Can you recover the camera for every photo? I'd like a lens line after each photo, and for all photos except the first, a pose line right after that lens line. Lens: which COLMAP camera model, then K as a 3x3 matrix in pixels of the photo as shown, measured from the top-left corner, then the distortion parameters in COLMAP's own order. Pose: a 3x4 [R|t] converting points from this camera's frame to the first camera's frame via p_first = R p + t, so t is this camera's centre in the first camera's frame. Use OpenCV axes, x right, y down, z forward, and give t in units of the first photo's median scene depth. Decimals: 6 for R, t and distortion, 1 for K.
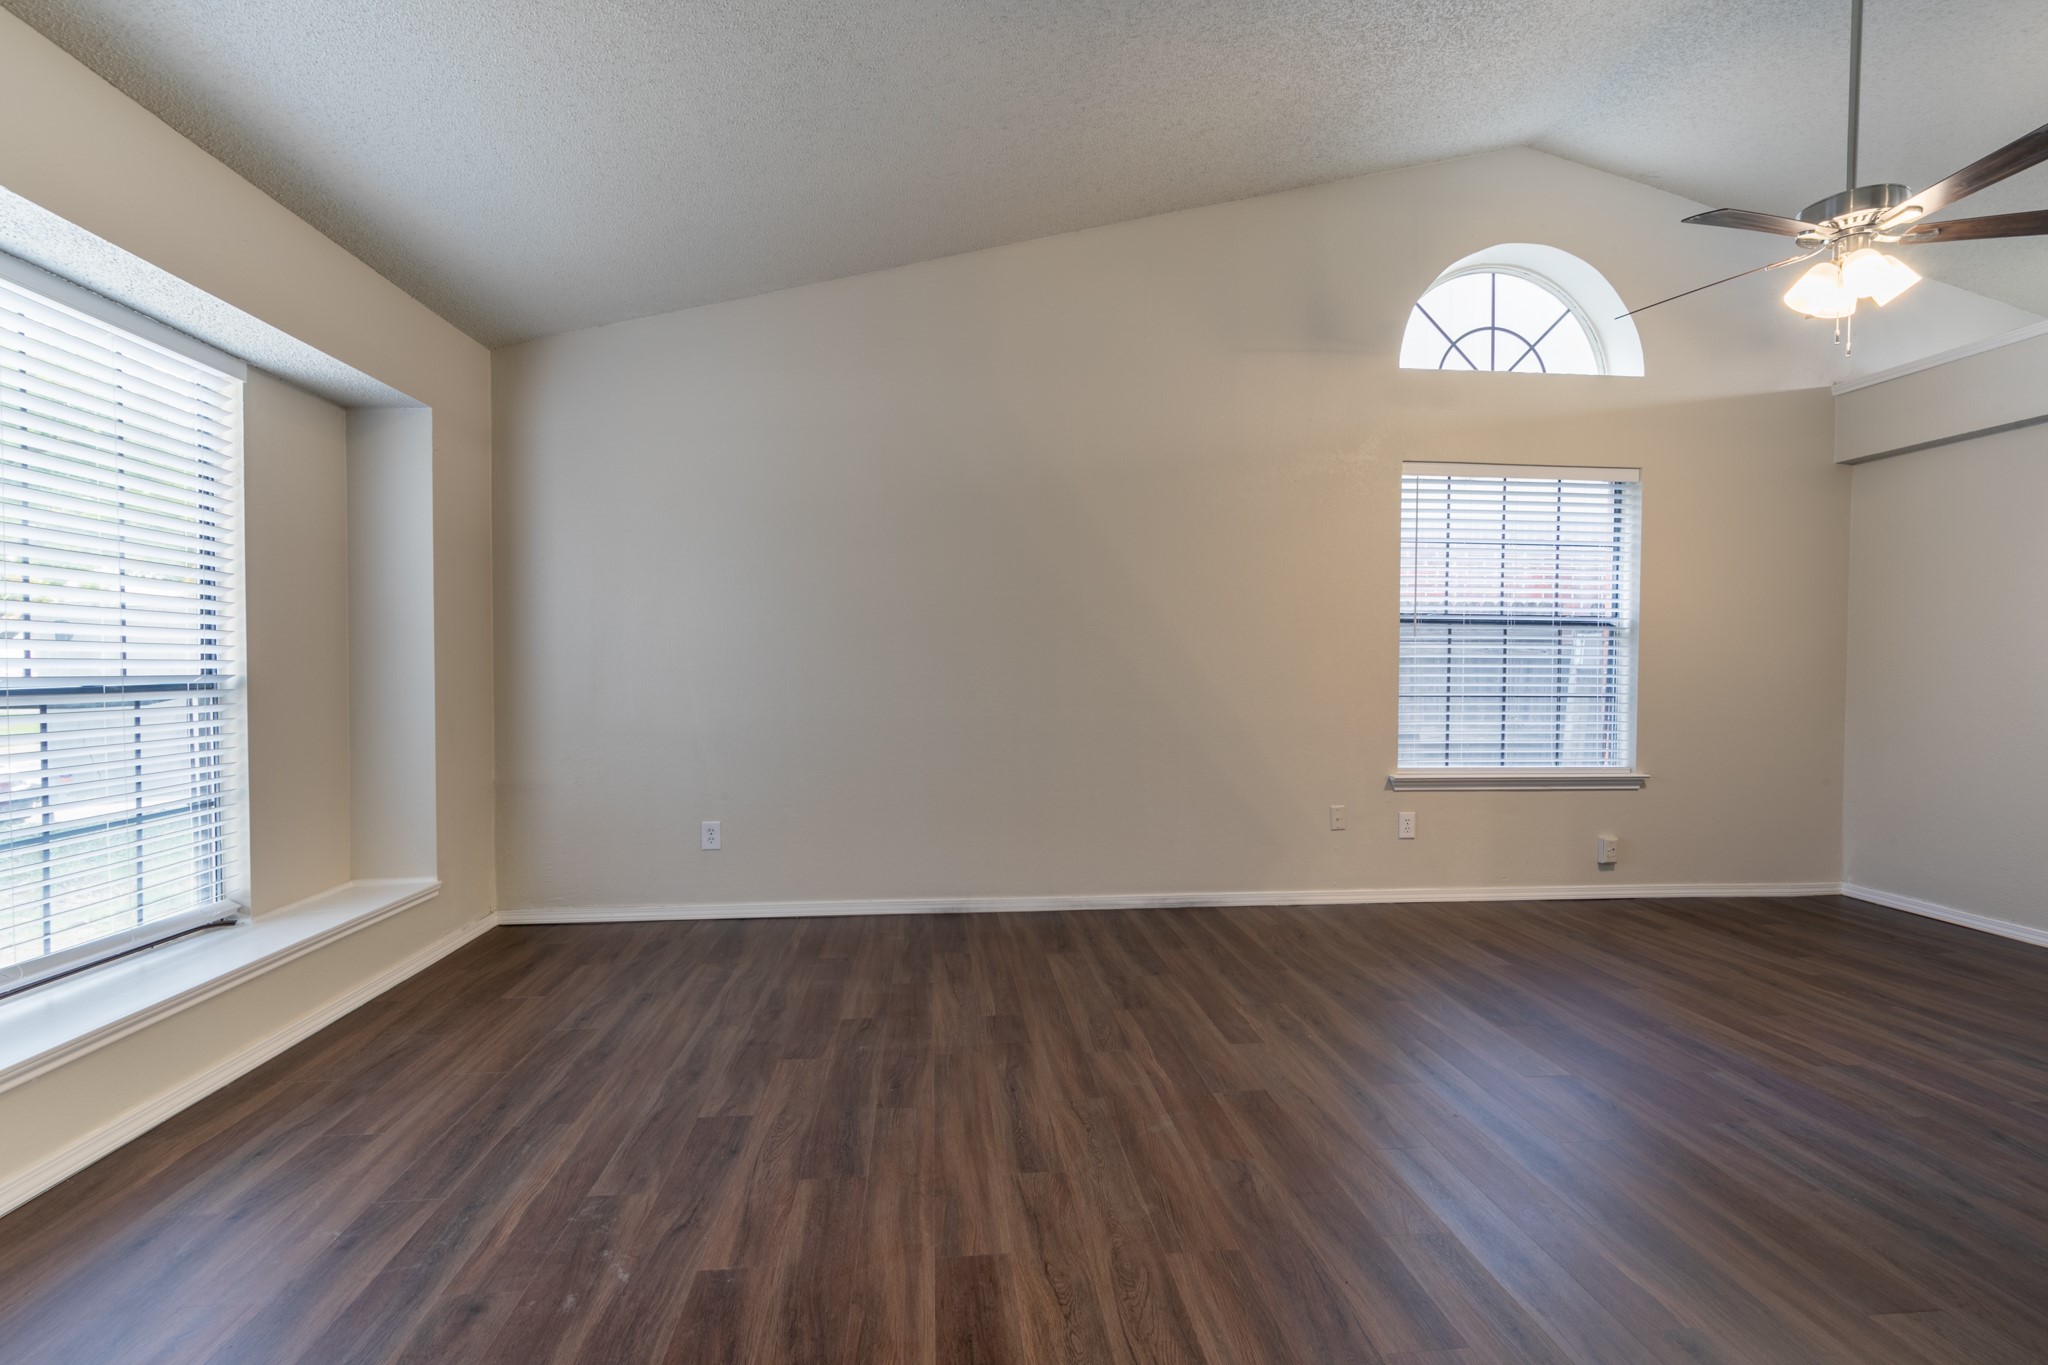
lens RADIAL K [[939.7, 0, 1015.6], [0, 939.7, 687.3], [0, 0, 1]] dist [0.002387, 0.000274]
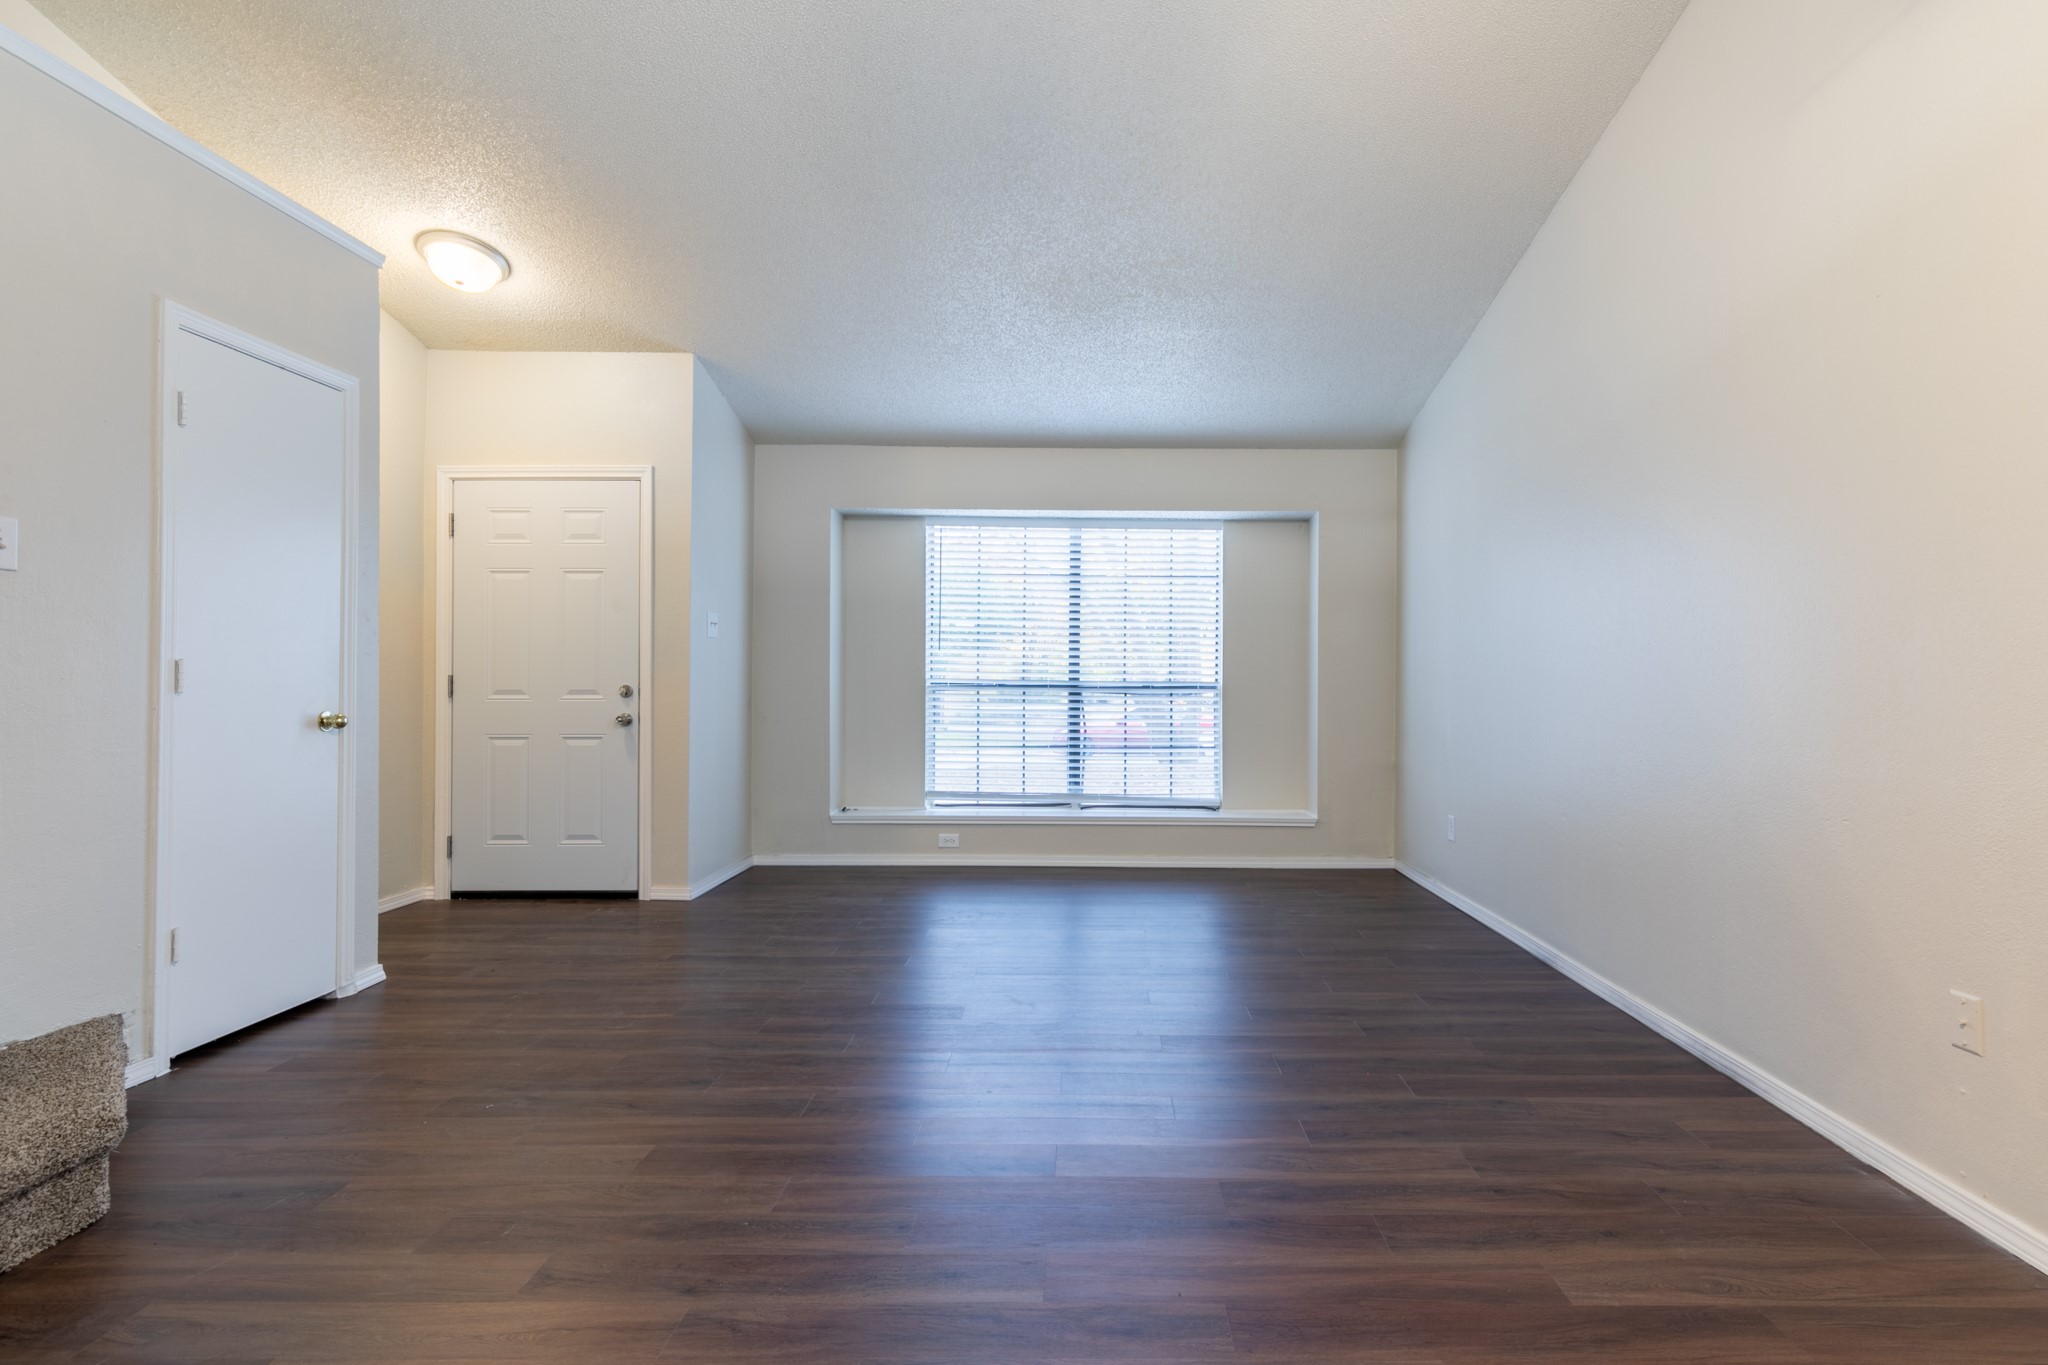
lens RADIAL K [[957.9, 0, 1084.8], [0, 957.9, 677.3], [0, 0, 1]] dist [0.000215, 0.000069]
pose [[-0.086649, -0.003674, -0.996232, 1.209308], [-0.026048, 0.999660, -0.001421, -0.012708], [0.995898, 0.025827, -0.086715, 0.932136]]
